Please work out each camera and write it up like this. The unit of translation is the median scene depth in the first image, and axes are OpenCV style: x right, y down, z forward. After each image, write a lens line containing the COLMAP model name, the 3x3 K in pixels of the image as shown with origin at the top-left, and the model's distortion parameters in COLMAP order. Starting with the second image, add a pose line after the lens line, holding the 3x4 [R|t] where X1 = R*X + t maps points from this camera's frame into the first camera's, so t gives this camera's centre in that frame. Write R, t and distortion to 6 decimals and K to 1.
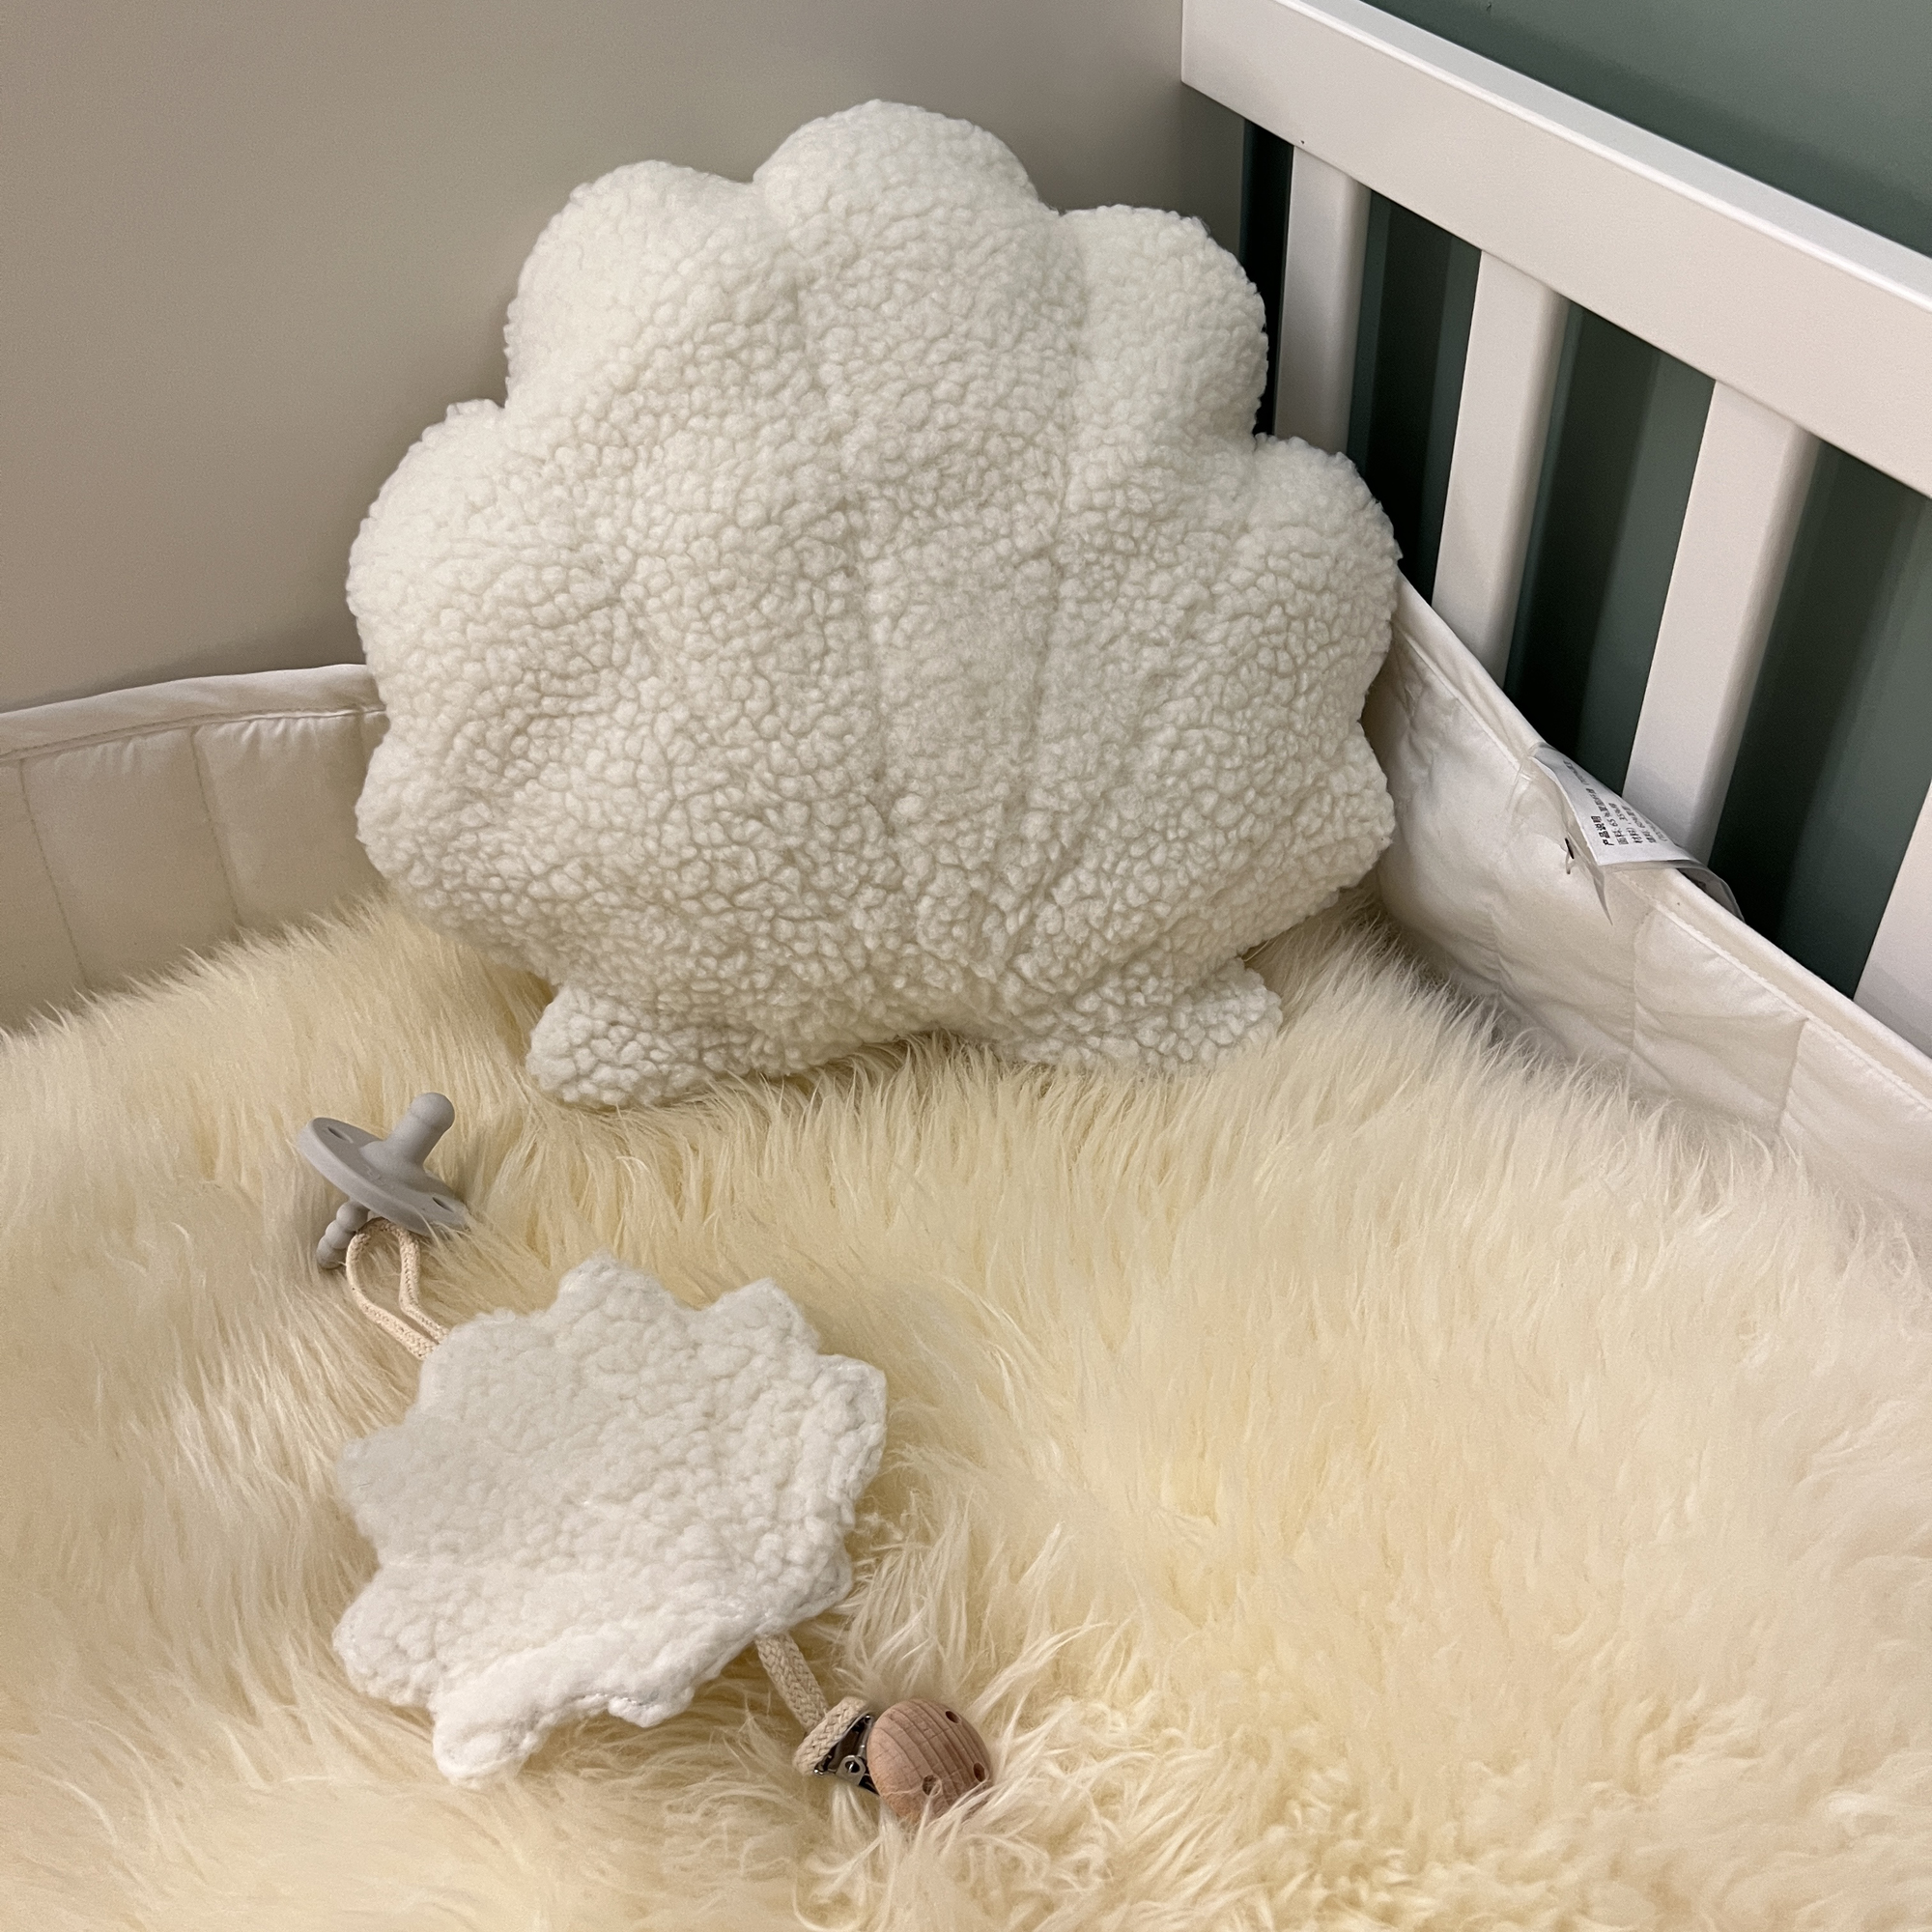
lens RADIAL K [[1978.9, 0, 973.7], [0, 1978.9, 958.5], [0, 0, 1]] dist [0.021138, 0.000000]
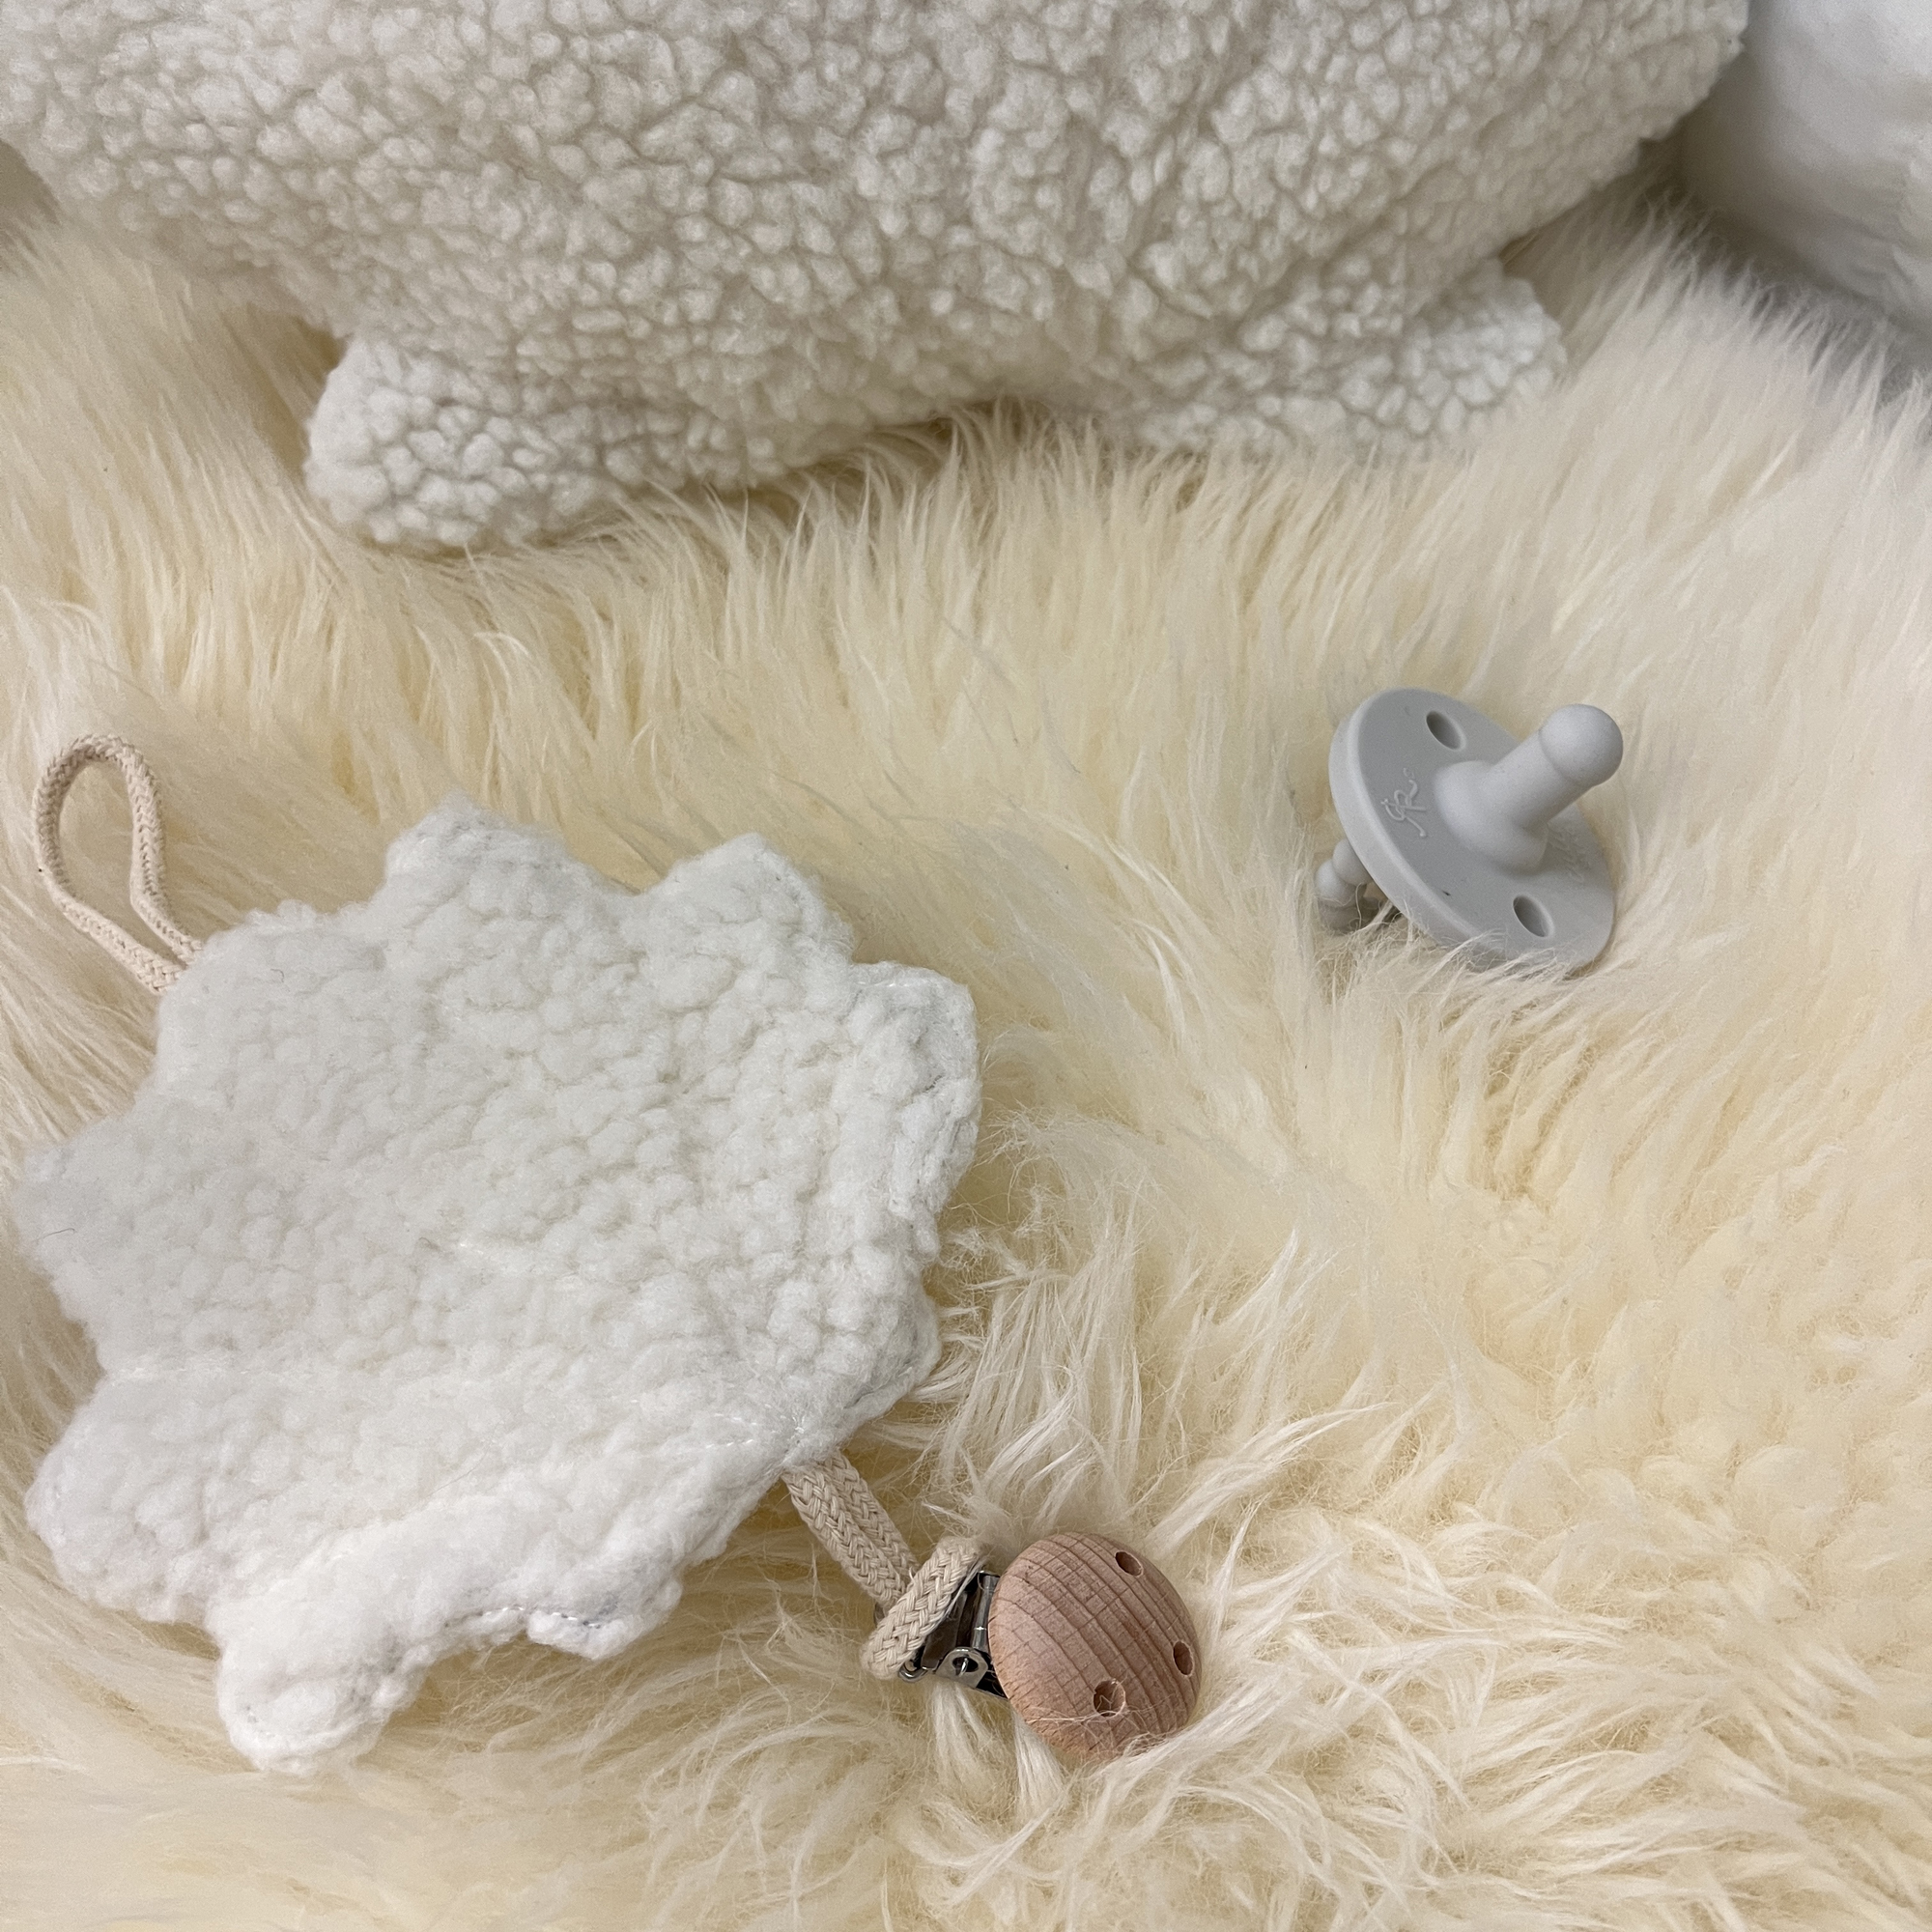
lens RADIAL K [[1978.9, 0, 973.1], [0, 1978.9, 972.8], [0, 0, 1]] dist [0.021138, 0.000000]
pose [[0.998531, -0.045802, 0.028954, -0.056177], [0.036850, 0.965748, 0.256853, 0.053870], [-0.039726, -0.255409, 0.966017, 0.416881]]
